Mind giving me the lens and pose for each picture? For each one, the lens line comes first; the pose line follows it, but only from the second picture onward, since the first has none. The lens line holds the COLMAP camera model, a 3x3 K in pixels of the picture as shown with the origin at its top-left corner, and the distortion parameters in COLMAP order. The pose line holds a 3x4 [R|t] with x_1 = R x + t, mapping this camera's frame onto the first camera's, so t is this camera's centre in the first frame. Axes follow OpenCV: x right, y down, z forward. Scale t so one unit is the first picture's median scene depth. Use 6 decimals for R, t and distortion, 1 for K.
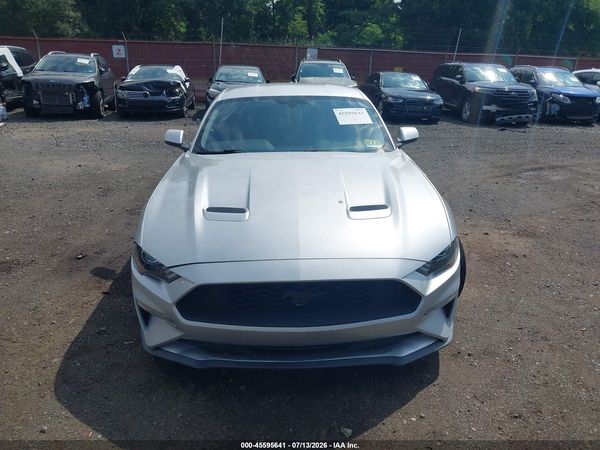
lens RADIAL K [[482.0, 0, 303.0], [0, 482.0, 223.9], [0, 0, 1]] dist [0.002694, 0.001517]
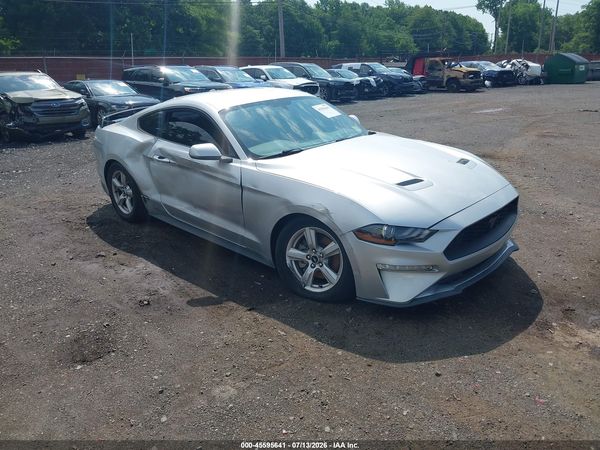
lens RADIAL K [[482.0, 0, 303.0], [0, 482.0, 223.9], [0, 0, 1]] dist [0.002694, 0.001517]
pose [[0.719705, -0.258918, 0.644195, -0.201648], [0.262499, 0.960463, 0.092766, -0.019011], [-0.642744, 0.102337, 0.759215, 0.035900]]
